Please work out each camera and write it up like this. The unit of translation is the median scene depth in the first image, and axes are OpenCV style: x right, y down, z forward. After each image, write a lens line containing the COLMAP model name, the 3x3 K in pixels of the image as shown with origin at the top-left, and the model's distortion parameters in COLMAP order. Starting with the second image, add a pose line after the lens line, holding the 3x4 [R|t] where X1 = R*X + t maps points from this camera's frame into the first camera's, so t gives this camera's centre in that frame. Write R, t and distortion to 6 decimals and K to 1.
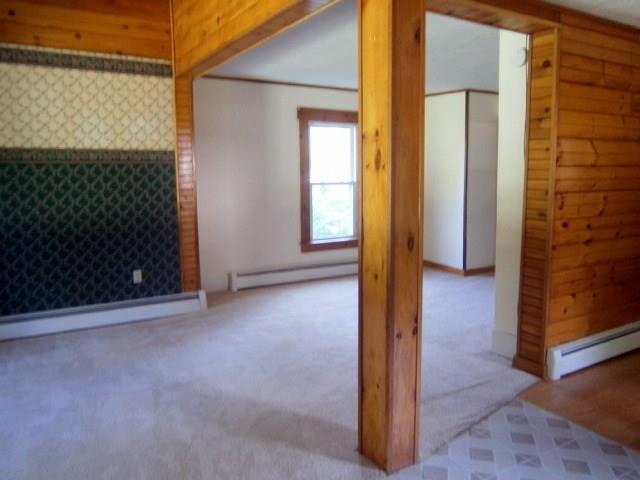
lens RADIAL K [[504.9, 0, 316.6], [0, 504.9, 238.9], [0, 0, 1]] dist [-0.072210, 0.067689]
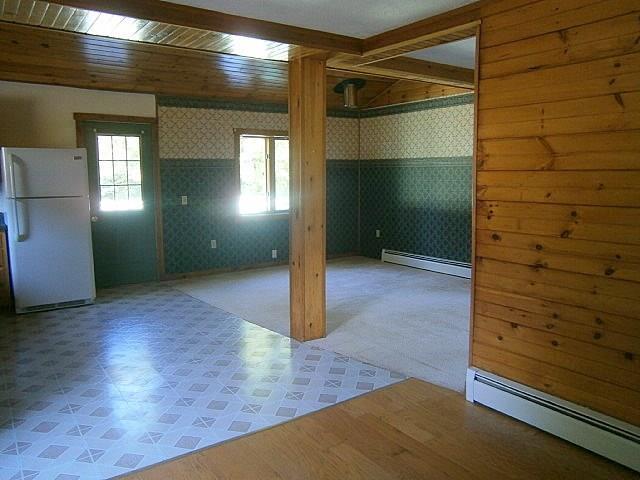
lens RADIAL K [[504.9, 0, 322.1], [0, 504.9, 230.9], [0, 0, 1]] dist [-0.072210, 0.067689]
pose [[0.076807, 0.120428, -0.989746, 1.273796], [-0.115676, 0.987052, 0.111123, -0.096390], [0.990313, 0.105955, 0.089743, 0.579506]]
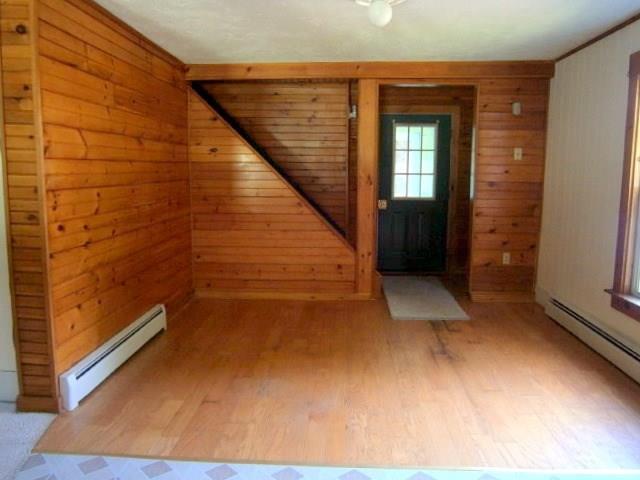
lens RADIAL K [[504.9, 0, 317.8], [0, 504.9, 241.1], [0, 0, 1]] dist [-0.072210, 0.067689]
pose [[0.541762, -0.098193, 0.834777, 0.023087], [0.081636, 0.994604, 0.064012, -0.022939], [-0.836558, 0.033469, 0.546855, 0.160877]]
